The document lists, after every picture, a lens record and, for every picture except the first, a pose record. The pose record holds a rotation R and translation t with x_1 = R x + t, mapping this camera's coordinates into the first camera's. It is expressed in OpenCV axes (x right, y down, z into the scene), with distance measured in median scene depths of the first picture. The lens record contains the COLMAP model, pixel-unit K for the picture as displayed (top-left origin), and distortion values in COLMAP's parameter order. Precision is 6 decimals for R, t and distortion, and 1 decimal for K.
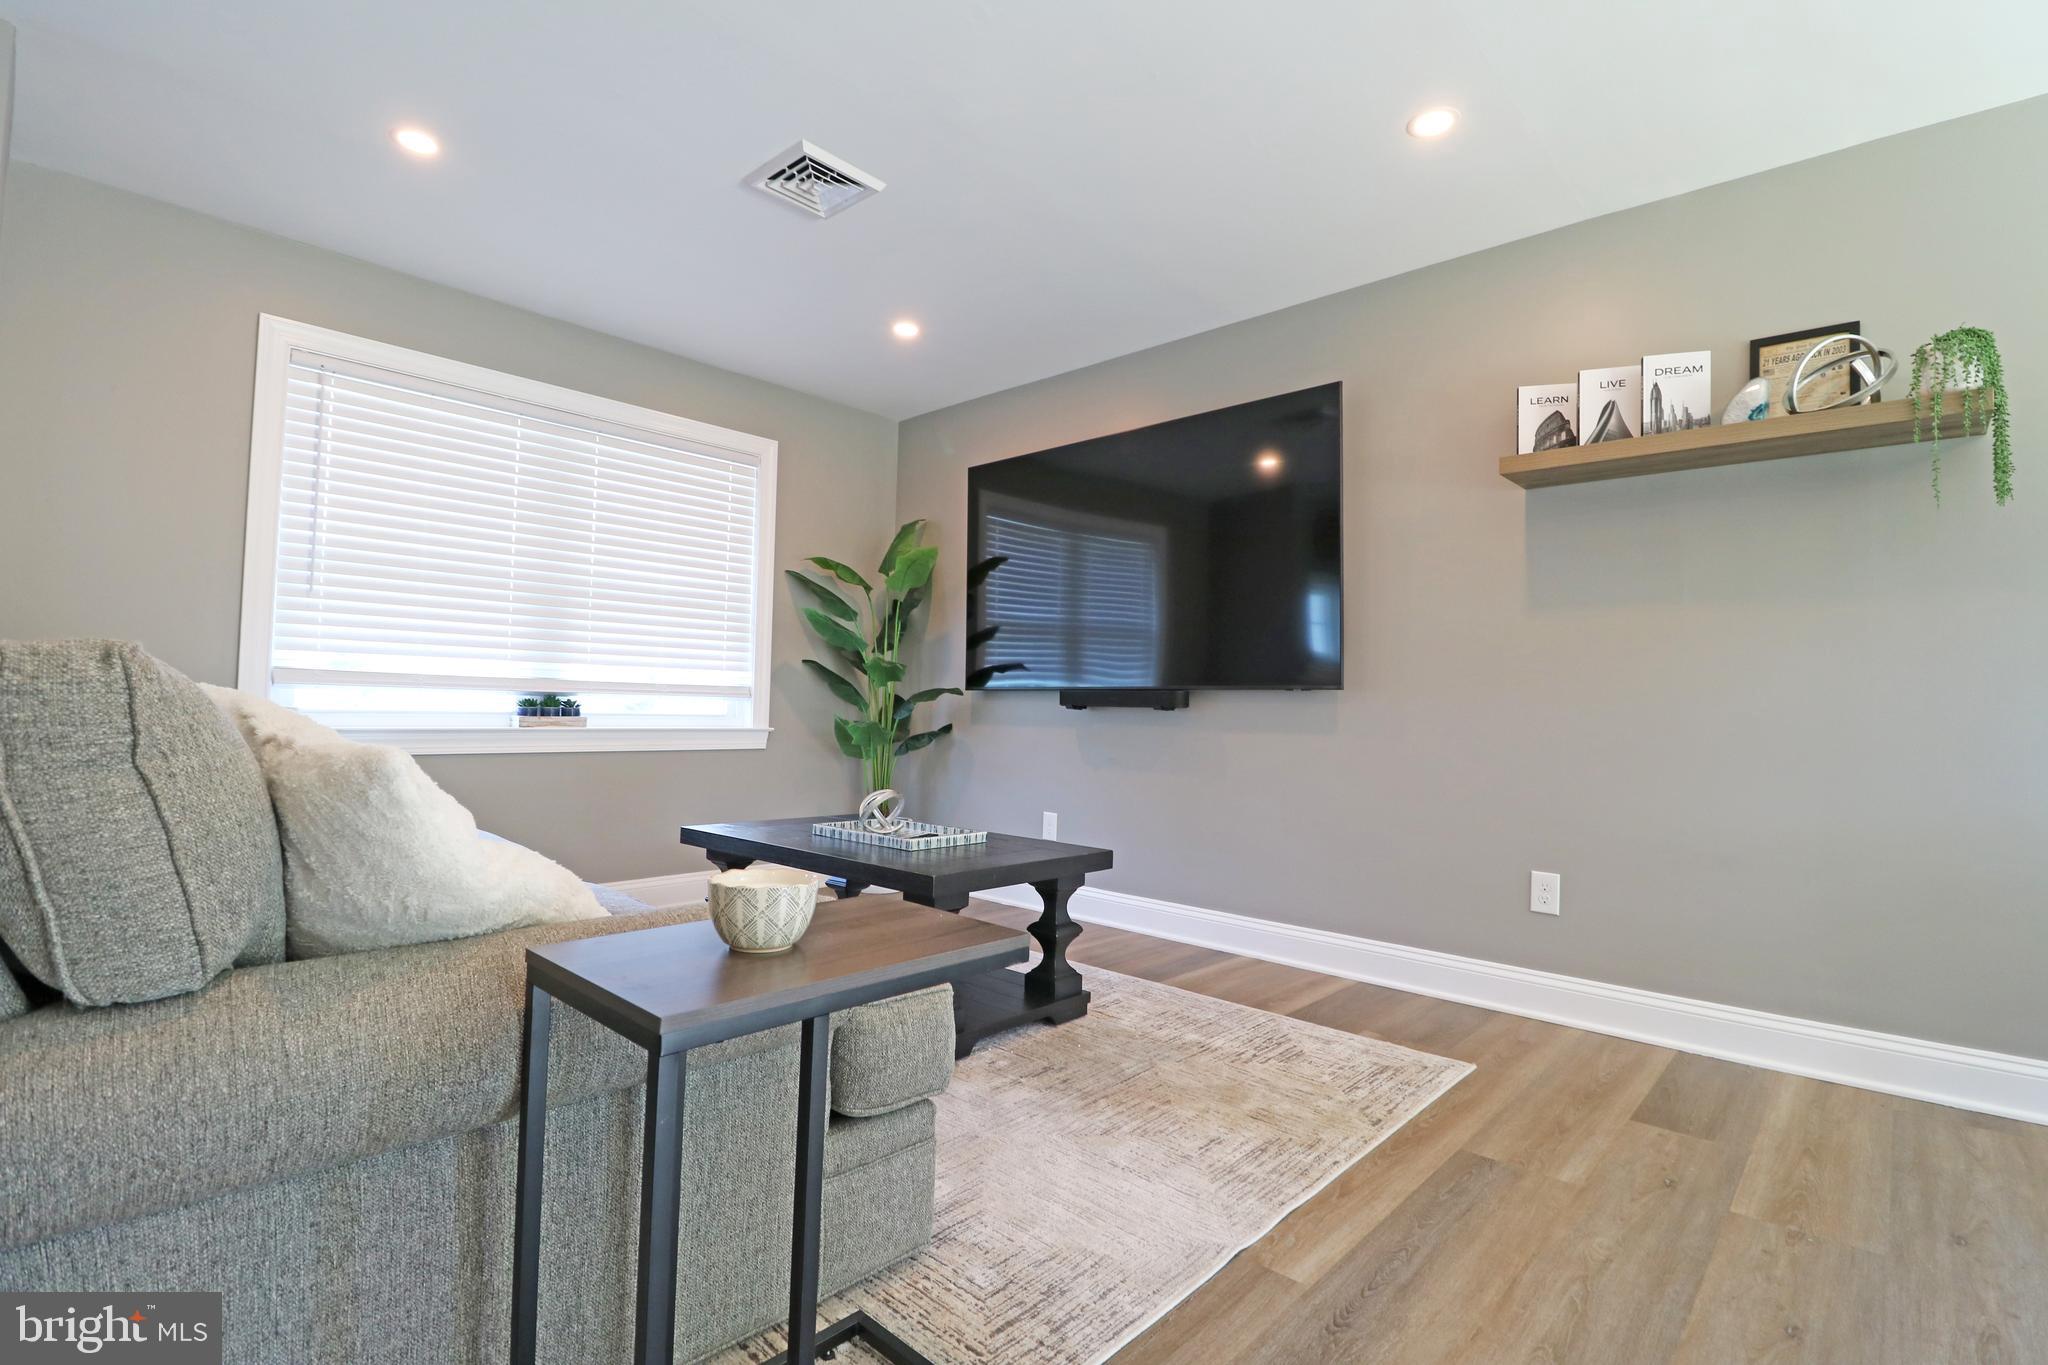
lens RADIAL K [[950.2, 0, 1032.3], [0, 950.2, 679.0], [0, 0, 1]] dist [0.000923, -0.013168]
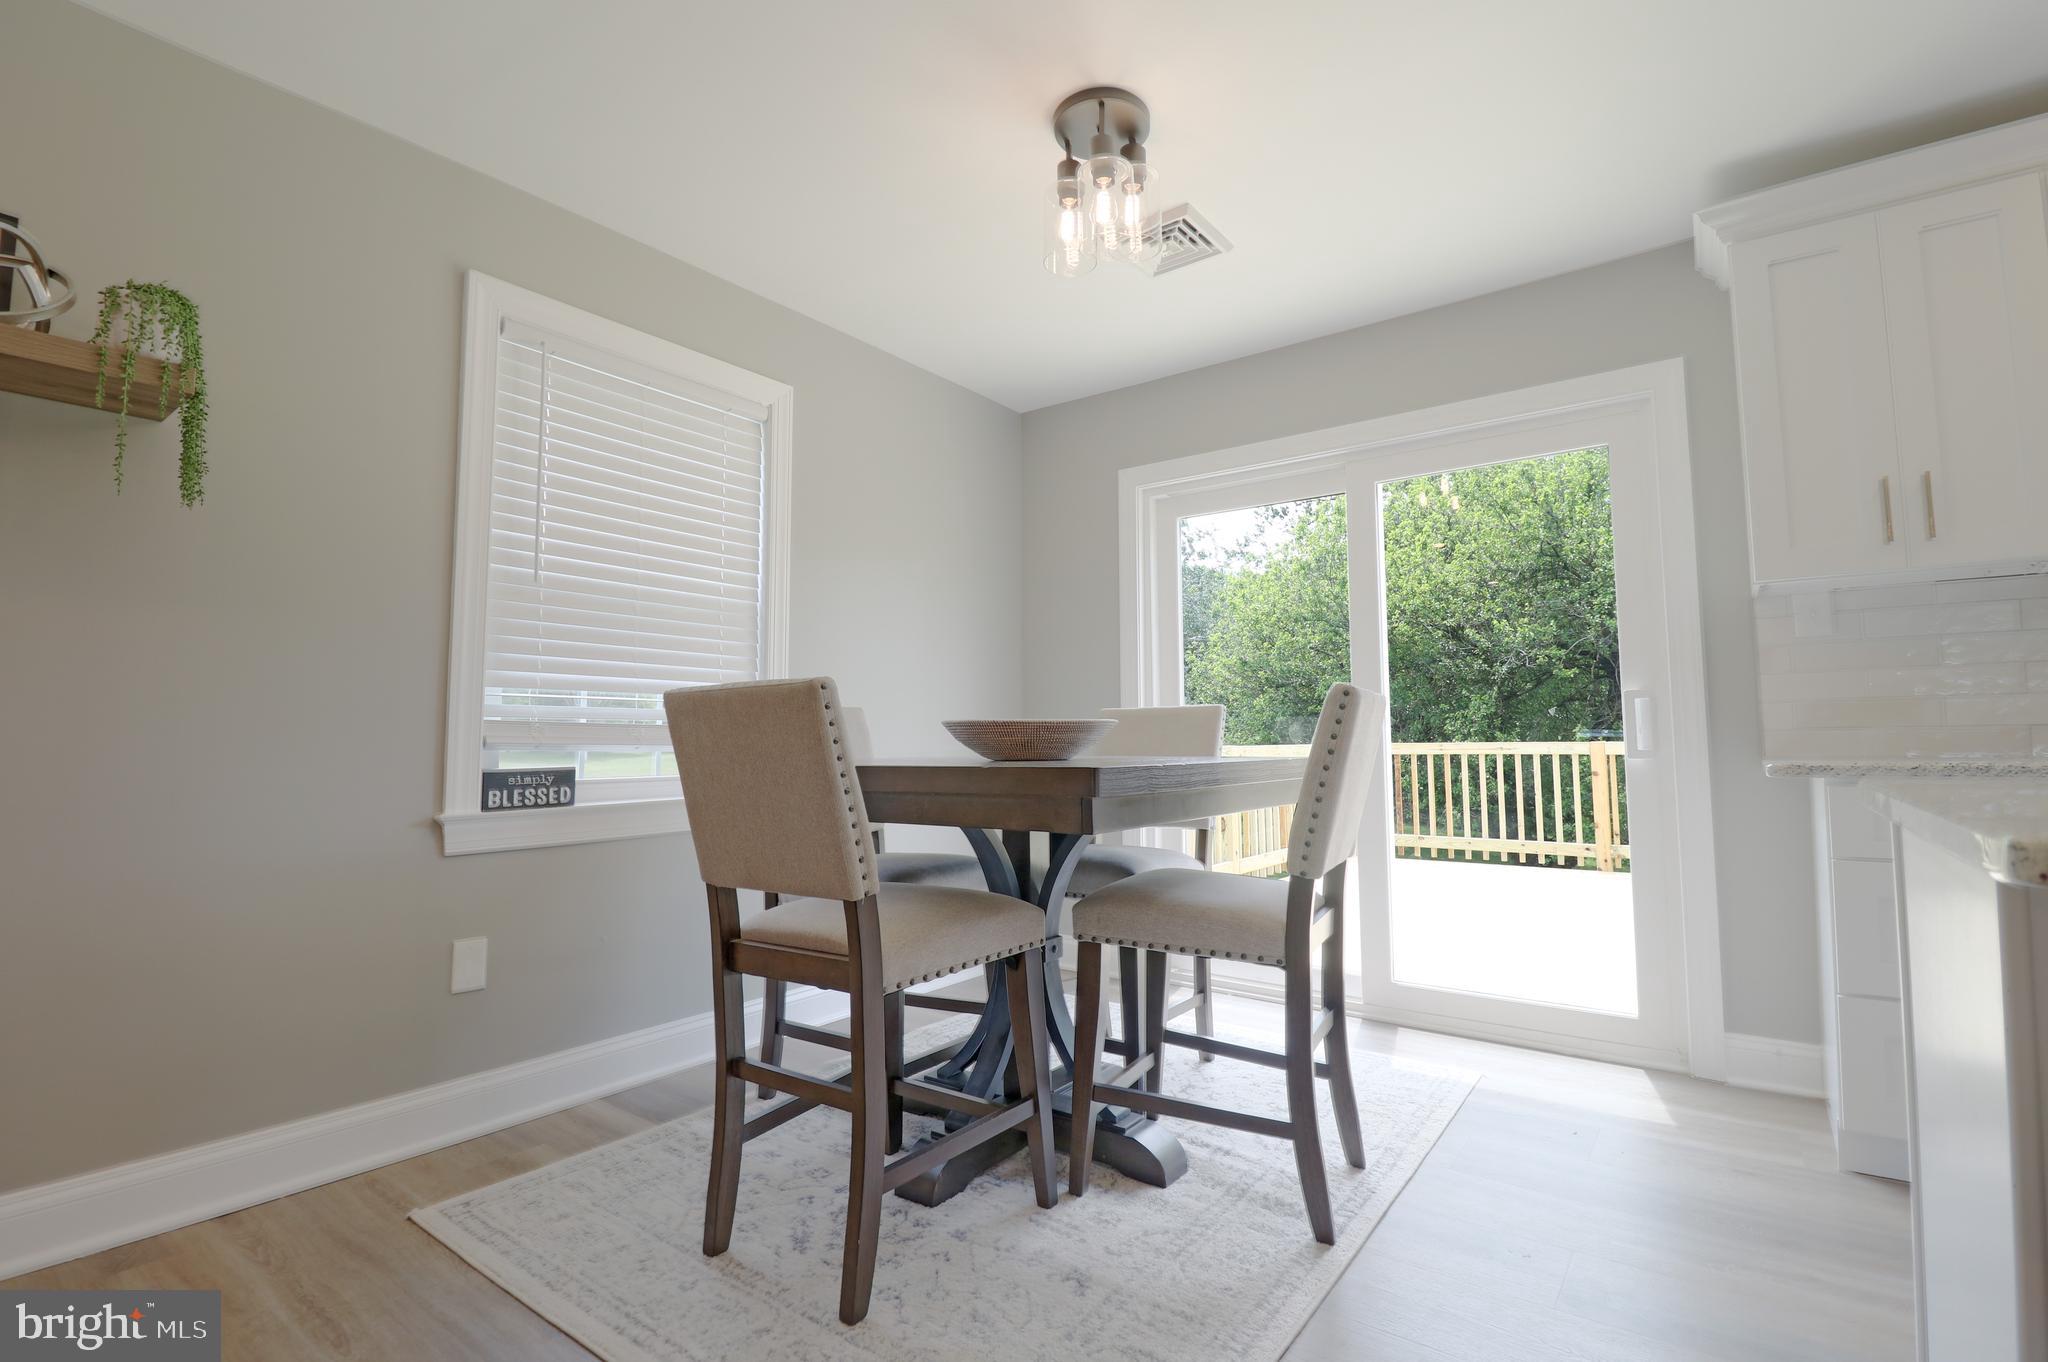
lens RADIAL K [[950.2, 0, 1031.2], [0, 950.2, 666.3], [0, 0, 1]] dist [0.000923, -0.013168]
pose [[-0.100264, 0.055863, 0.993391, 0.092429], [-0.026700, 0.997912, -0.058812, -0.010267], [-0.994603, -0.032420, -0.098563, 0.249024]]
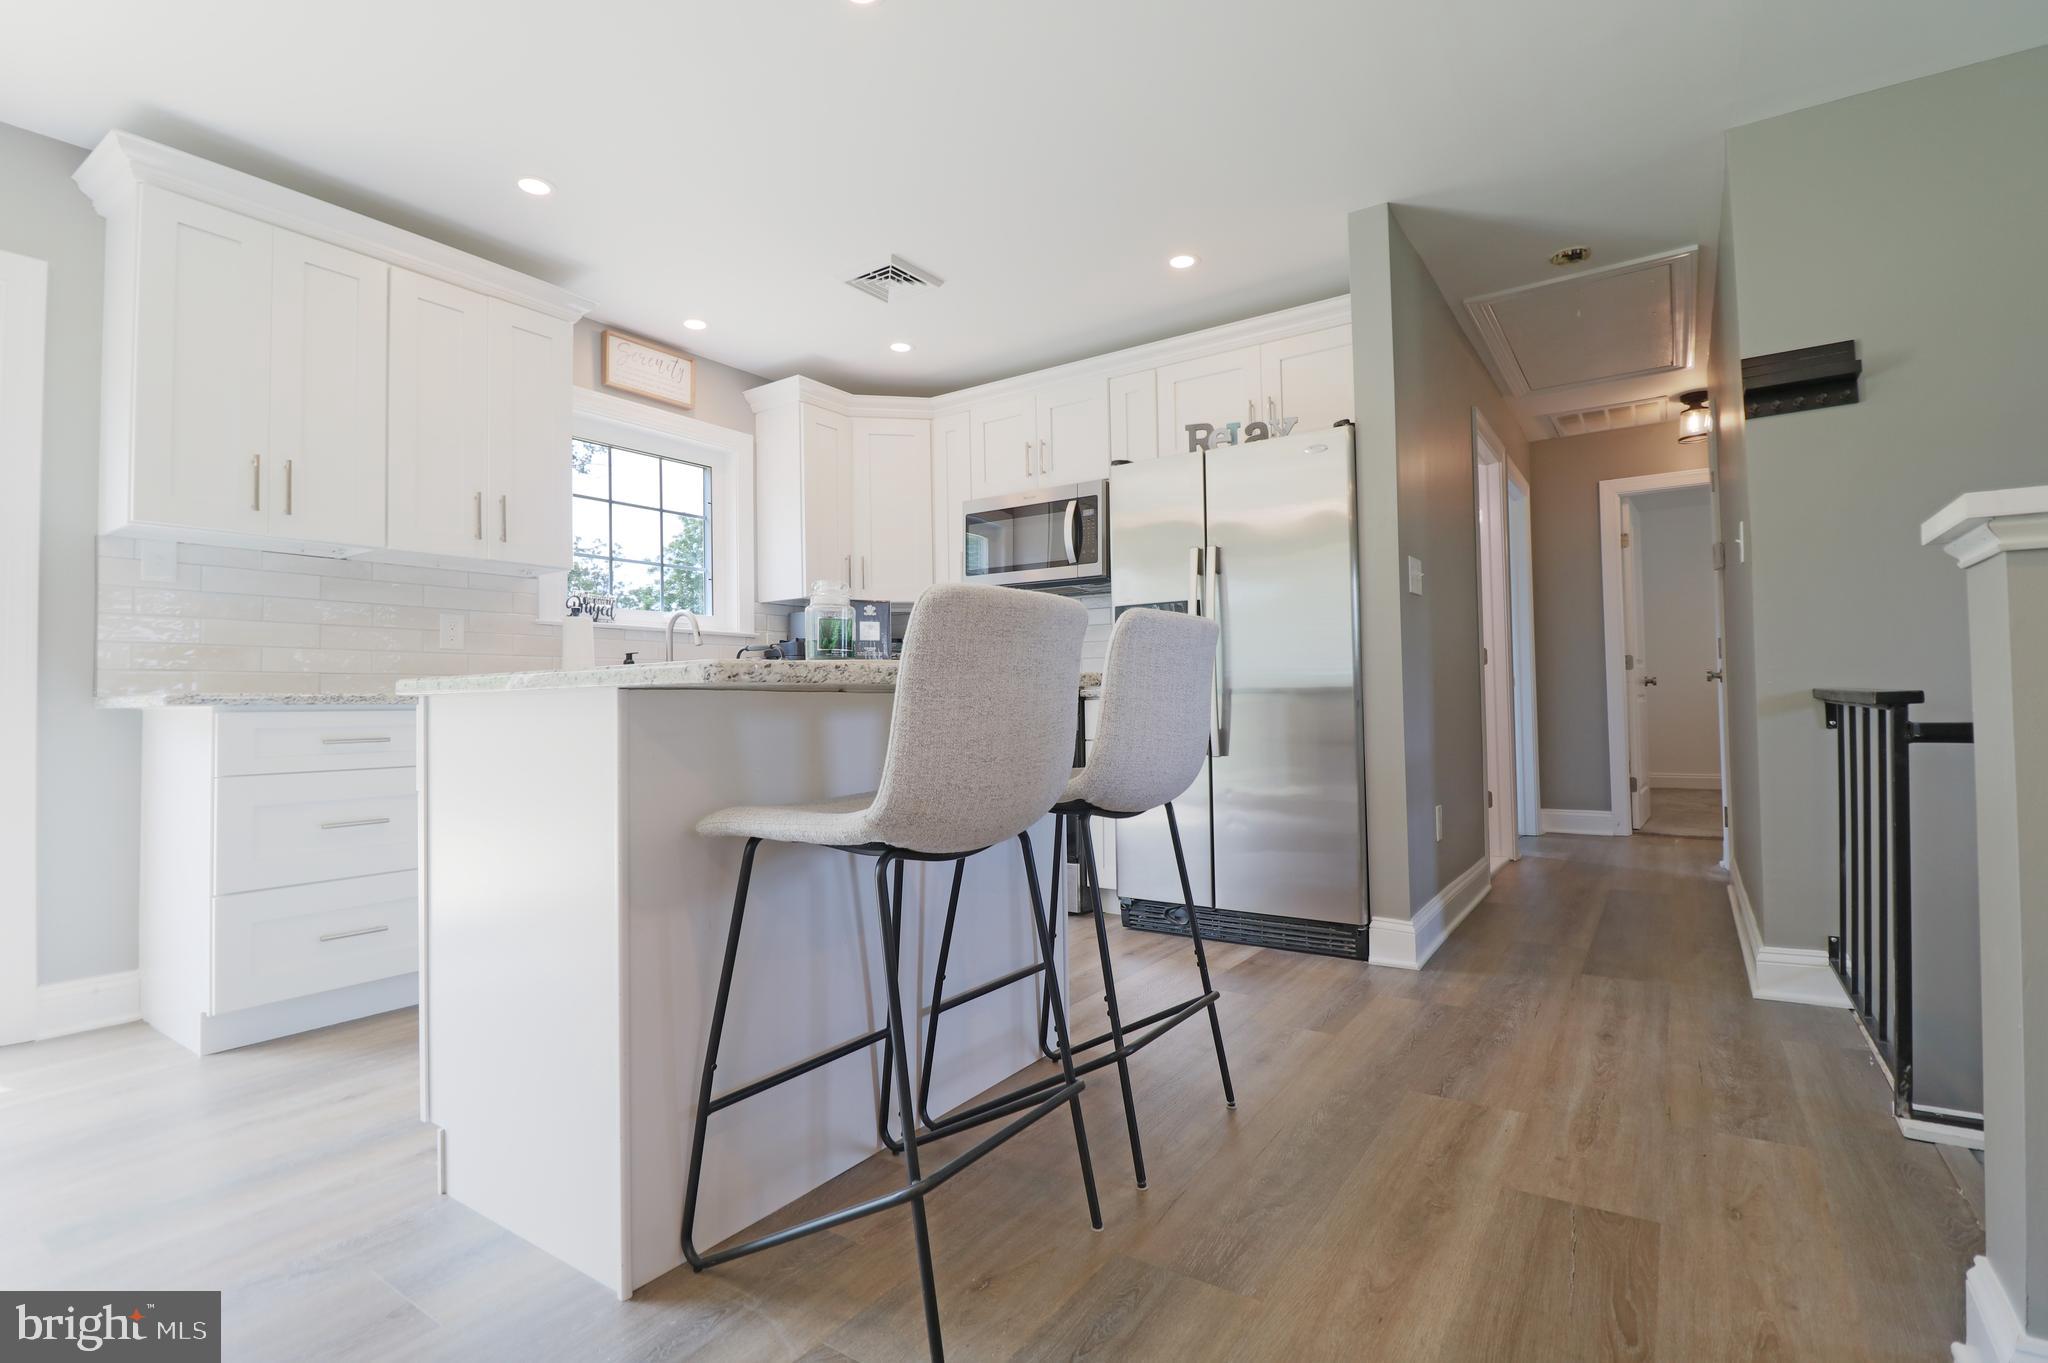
lens RADIAL K [[950.2, 0, 1027.5], [0, 950.2, 672.8], [0, 0, 1]] dist [0.000923, -0.013168]
pose [[-0.989648, -0.011092, -0.143085, 0.186867], [-0.001482, 0.997745, -0.067096, 0.043150], [0.143507, -0.066190, -0.987433, 0.482071]]
